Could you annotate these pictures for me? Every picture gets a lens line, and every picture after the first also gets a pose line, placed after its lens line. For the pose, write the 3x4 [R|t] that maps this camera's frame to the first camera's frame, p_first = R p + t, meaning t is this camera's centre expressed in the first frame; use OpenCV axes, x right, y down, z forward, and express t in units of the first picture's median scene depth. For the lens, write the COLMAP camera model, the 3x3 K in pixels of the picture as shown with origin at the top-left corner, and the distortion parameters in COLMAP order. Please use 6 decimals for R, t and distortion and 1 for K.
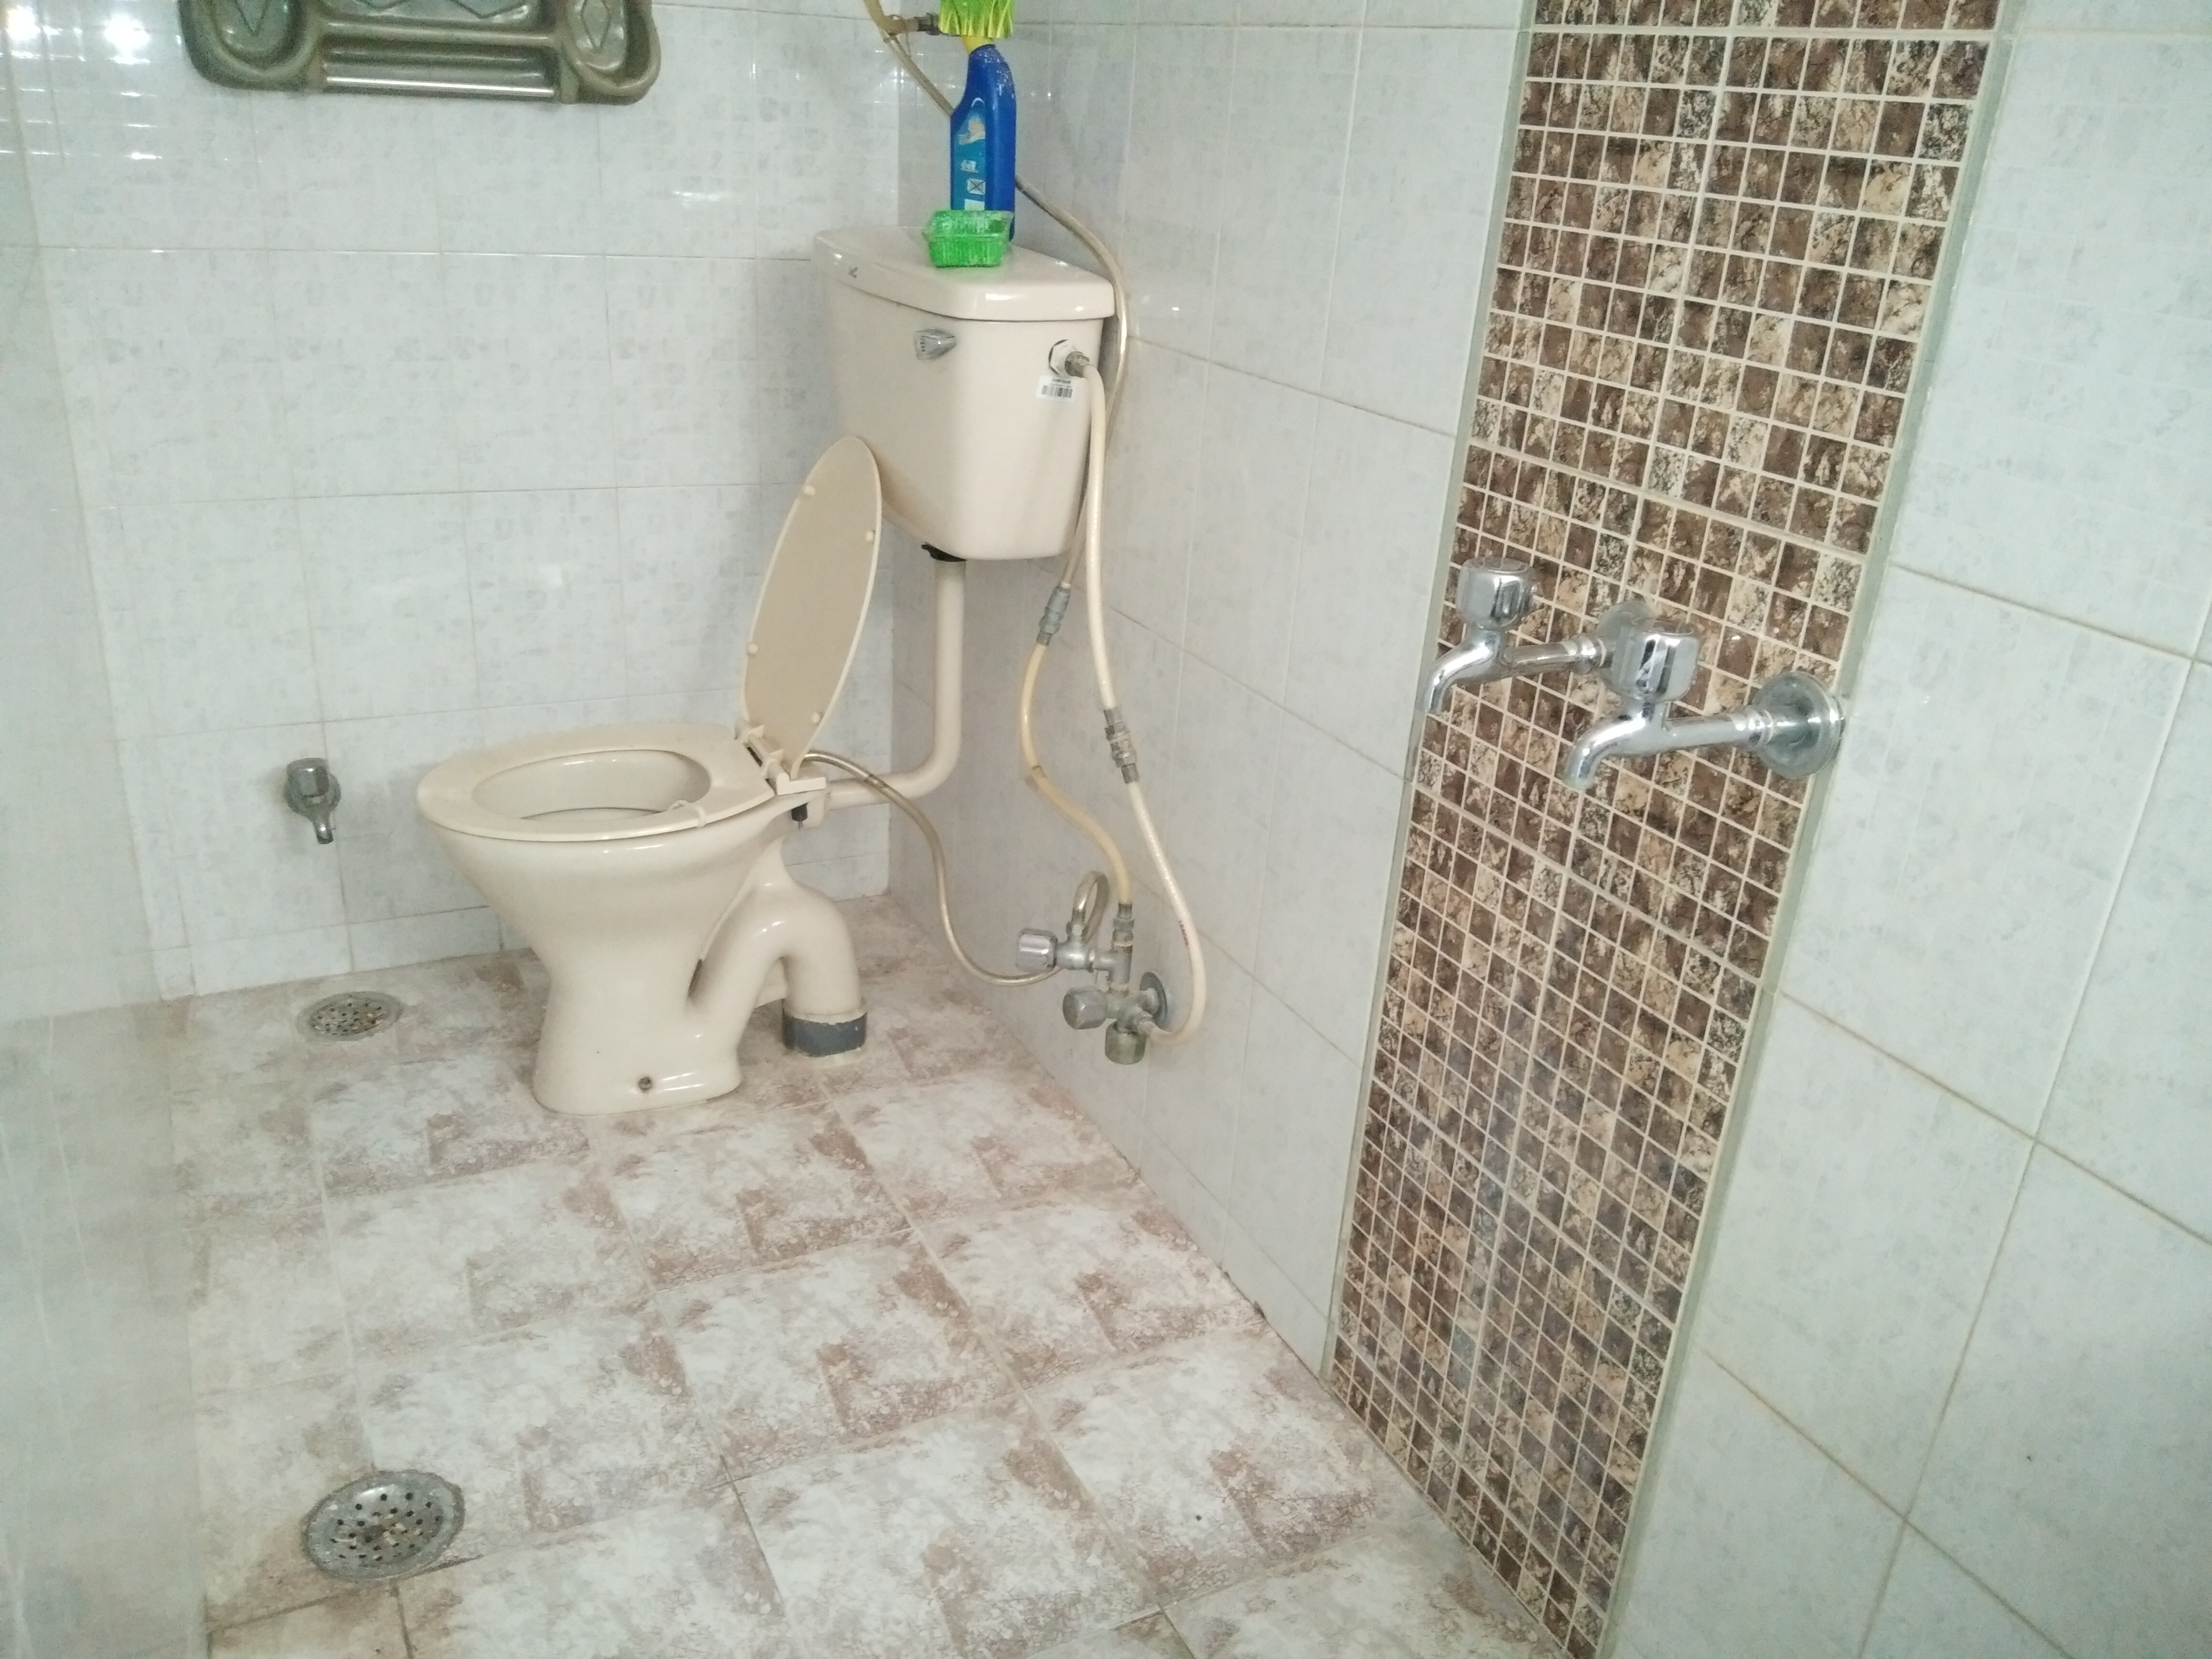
lens RADIAL K [[1752.1, 0, 1111.5], [0, 1752.1, 865.3], [0, 0, 1]] dist [0.088003, -0.165599]
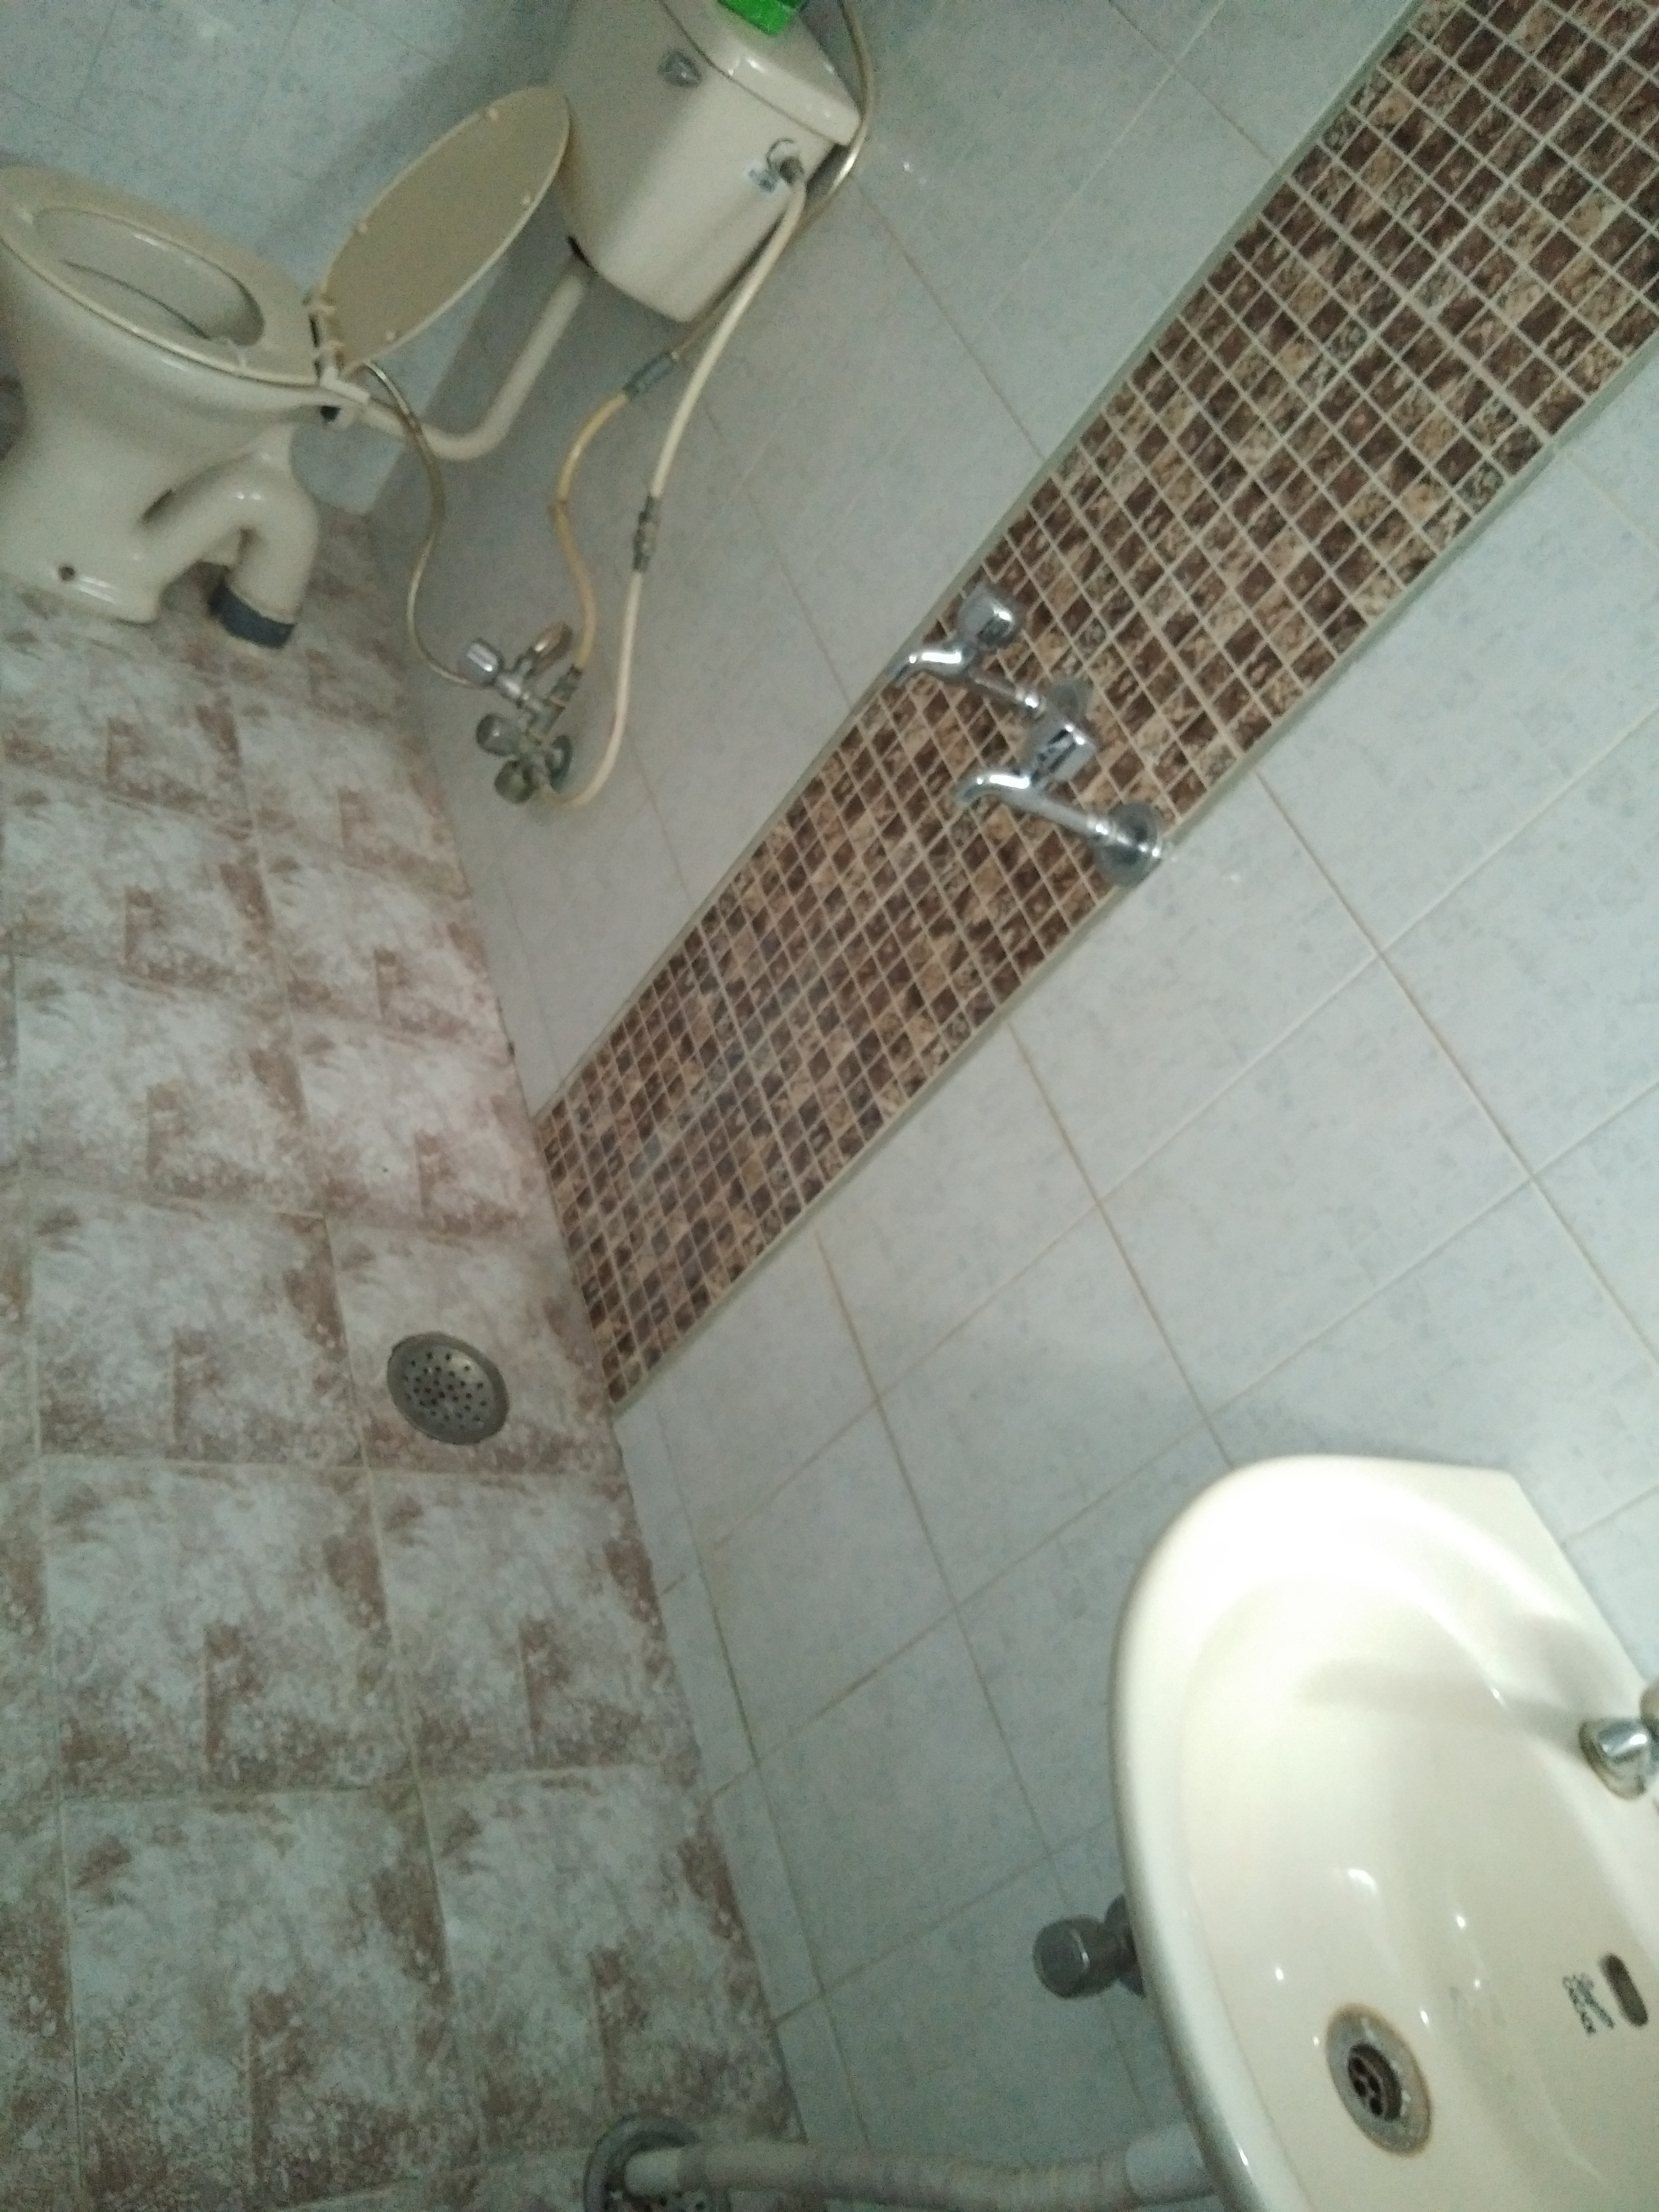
lens RADIAL K [[1752.1, 0, 812.3], [0, 1752.1, 1120.7], [0, 0, 1]] dist [0.088003, -0.165599]
pose [[0.852340, 0.456776, 0.254698, -0.020611], [-0.506834, 0.841543, 0.186881, -0.022186], [-0.128977, -0.288376, 0.948791, -0.134053]]
